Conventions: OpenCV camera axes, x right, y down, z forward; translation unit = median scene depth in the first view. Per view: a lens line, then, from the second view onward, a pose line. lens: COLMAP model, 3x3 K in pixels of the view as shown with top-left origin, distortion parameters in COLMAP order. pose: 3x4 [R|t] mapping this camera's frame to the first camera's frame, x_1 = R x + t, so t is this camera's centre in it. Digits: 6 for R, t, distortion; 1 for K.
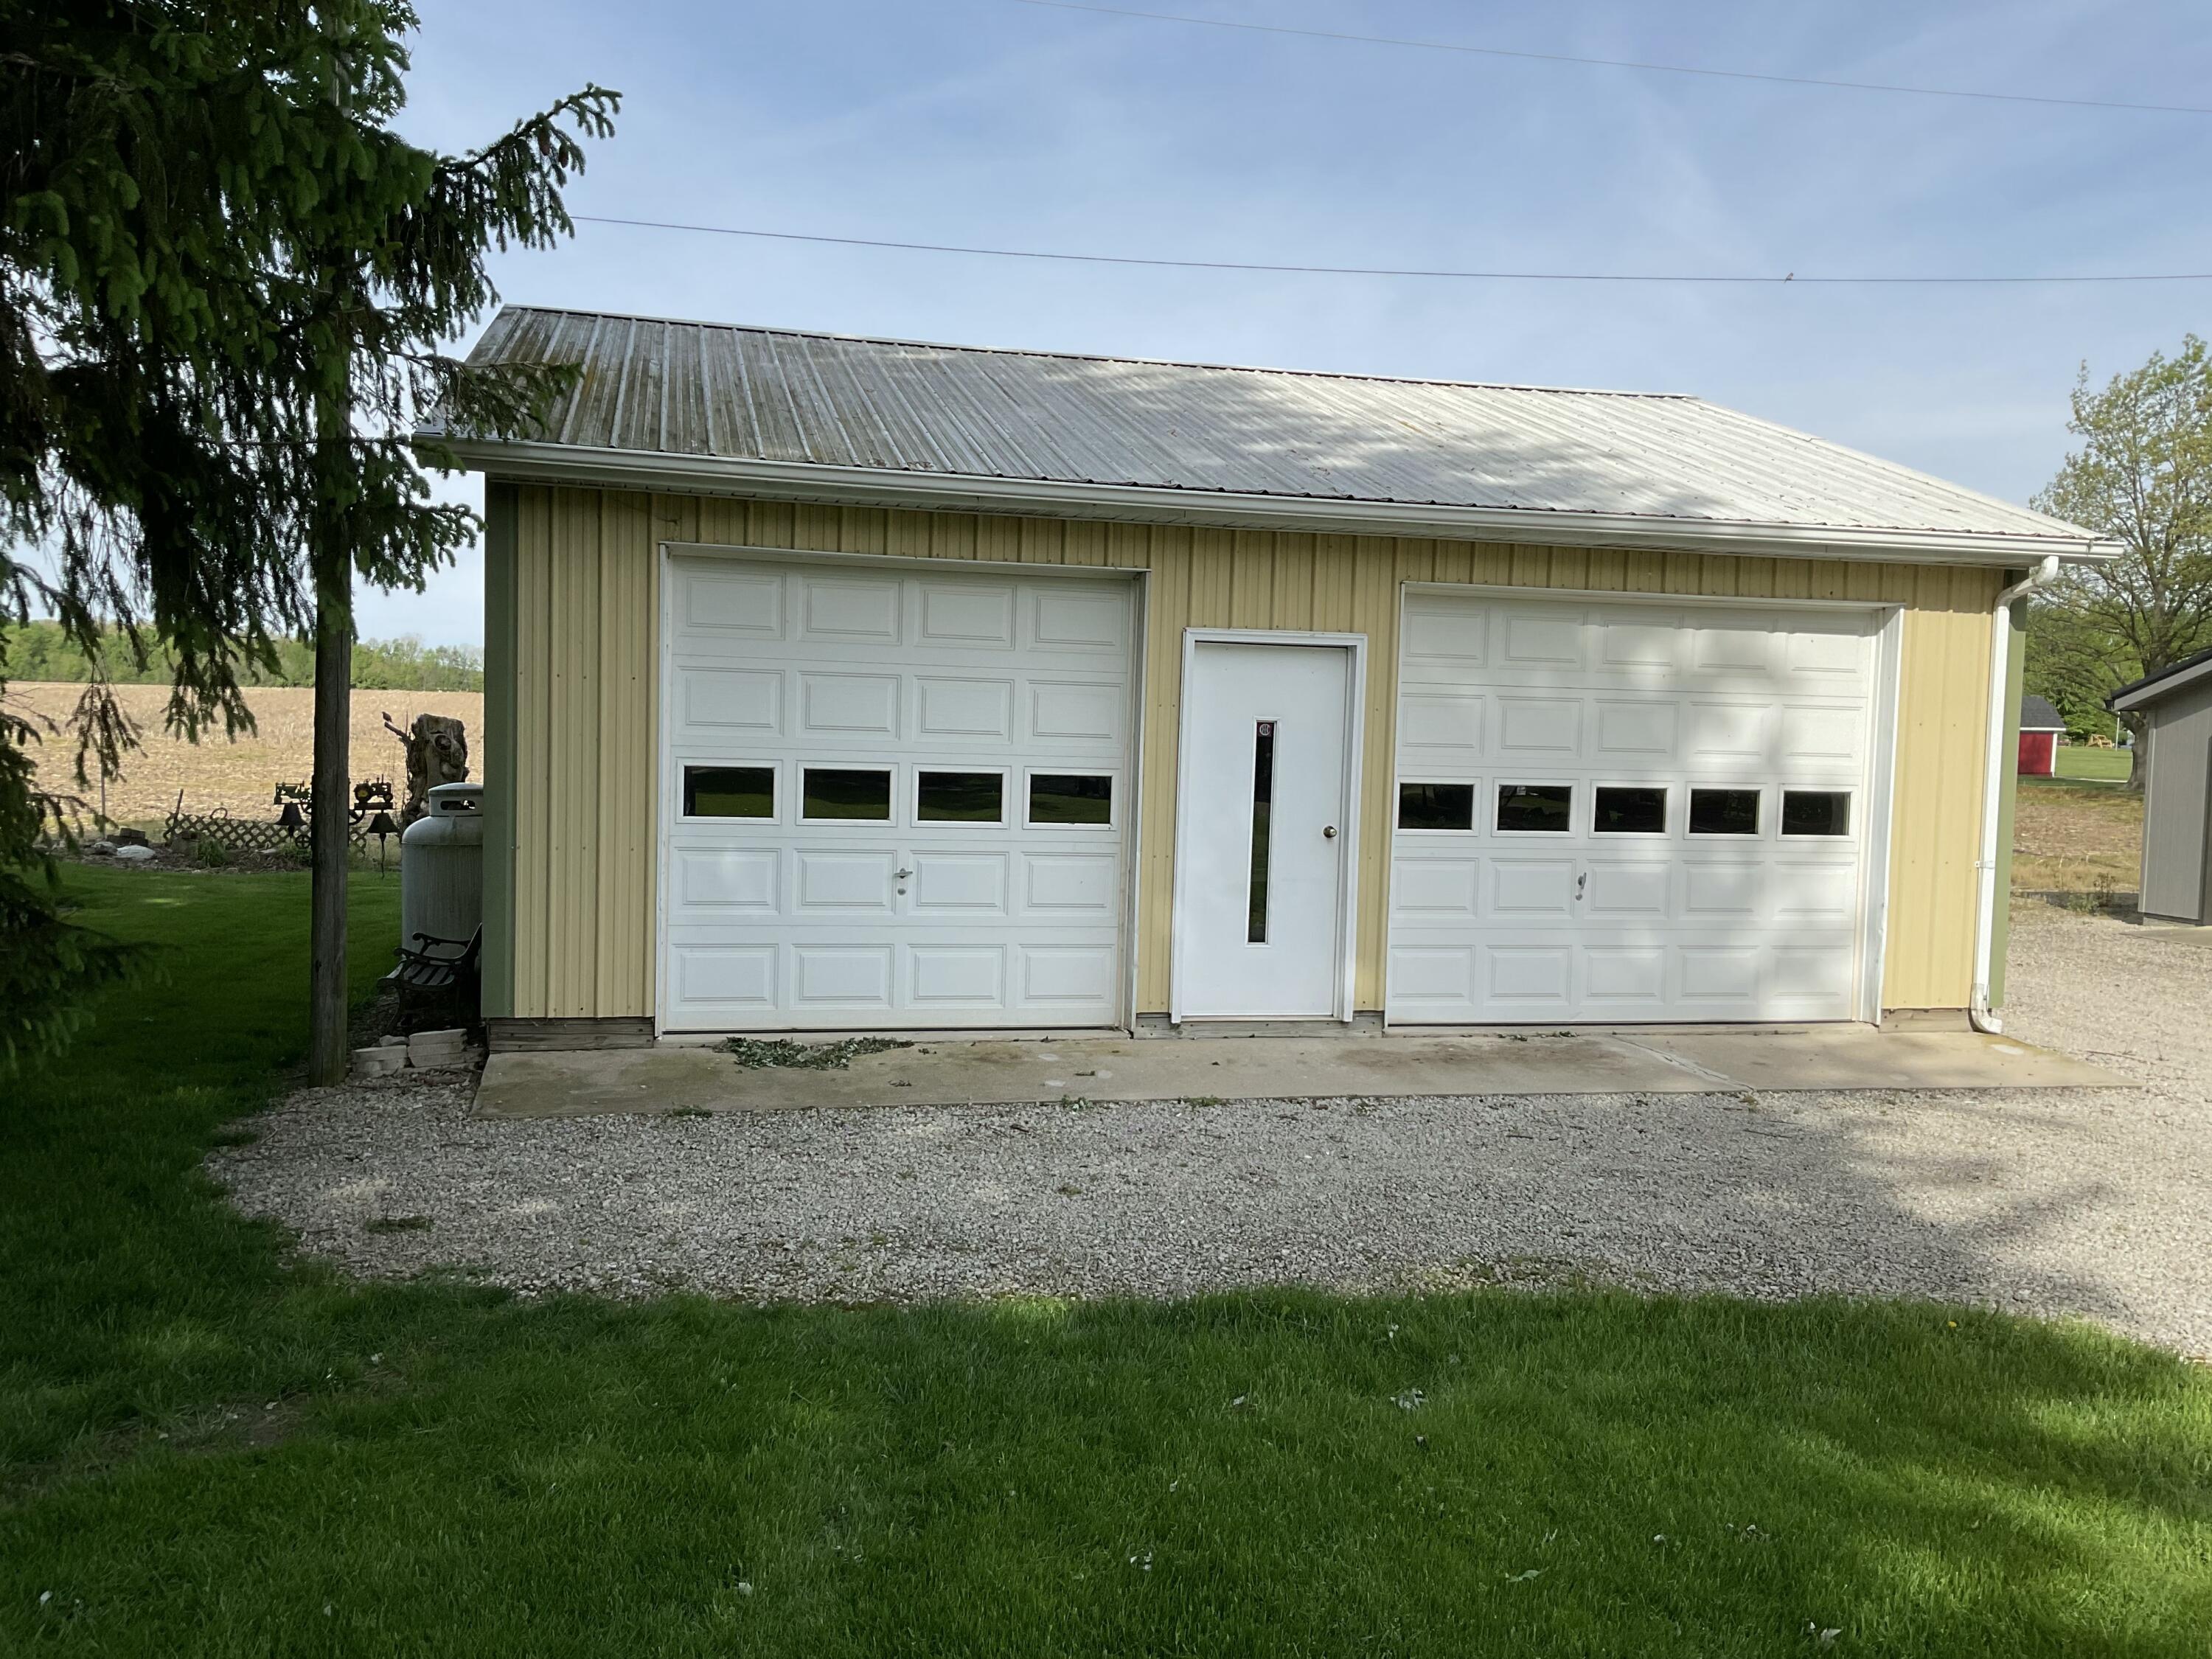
lens RADIAL K [[1832.0, 0, 1106.0], [0, 1832.0, 829.5], [0, 0, 1]] dist [0.002774, 0.001994]
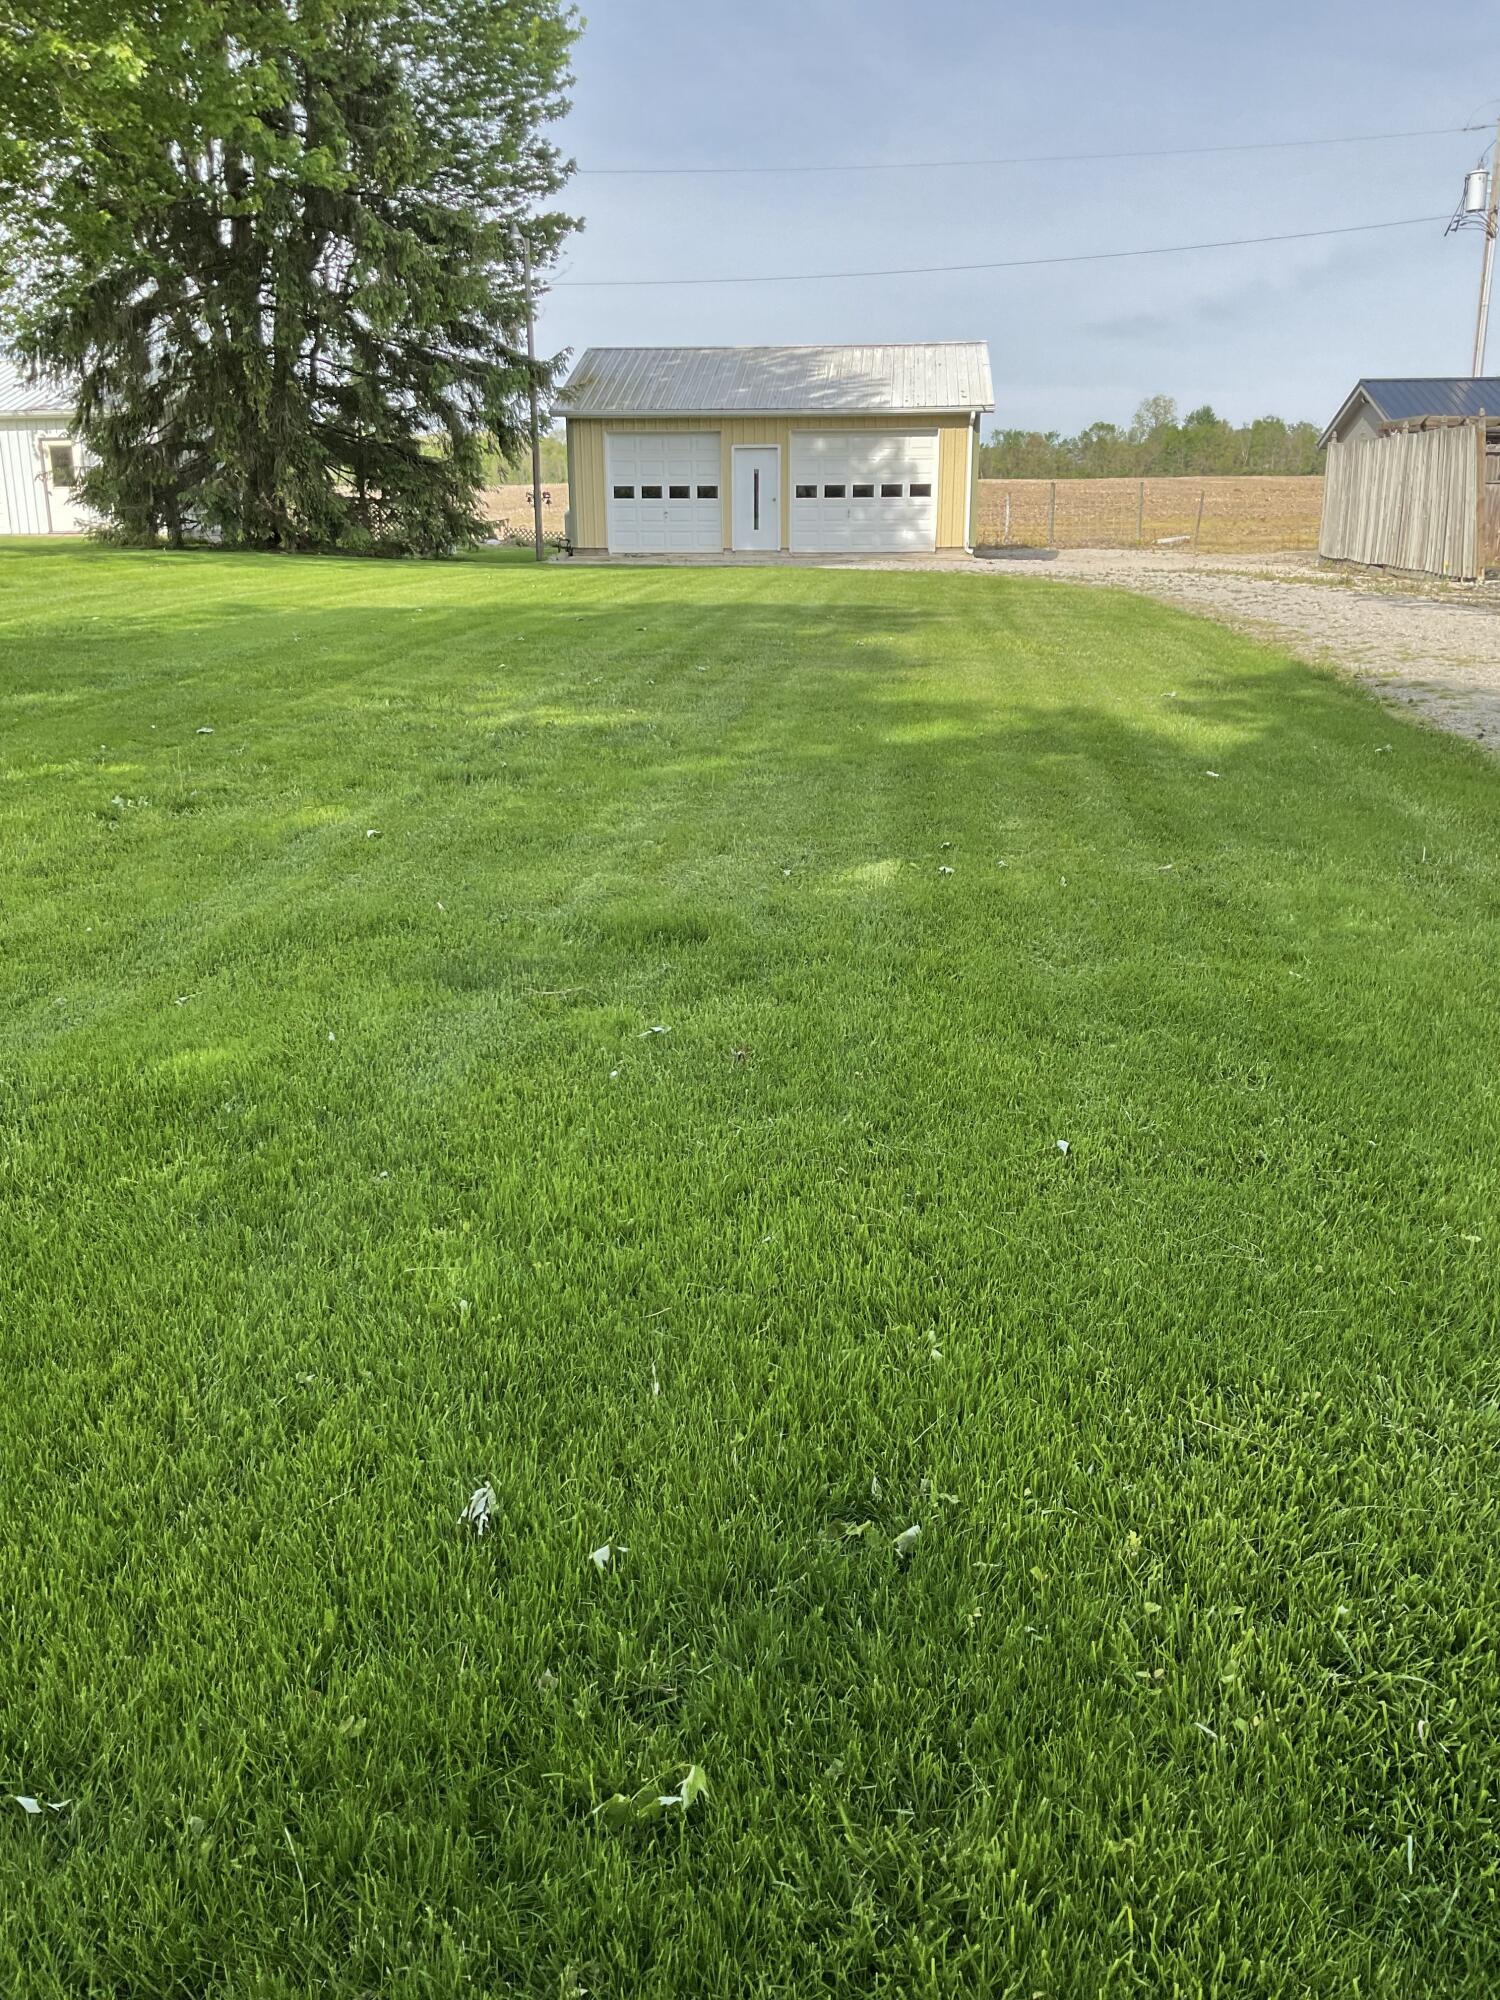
lens RADIAL K [[1656.4, 0, 750.0], [0, 1656.4, 1000.0], [0, 0, 1]] dist [0.002774, 0.001994]
pose [[0.913967, 0.091898, -0.395246, 1.536731], [0.016797, 0.964616, 0.263122, 0.097737], [0.405441, -0.247123, 0.880084, -2.307234]]
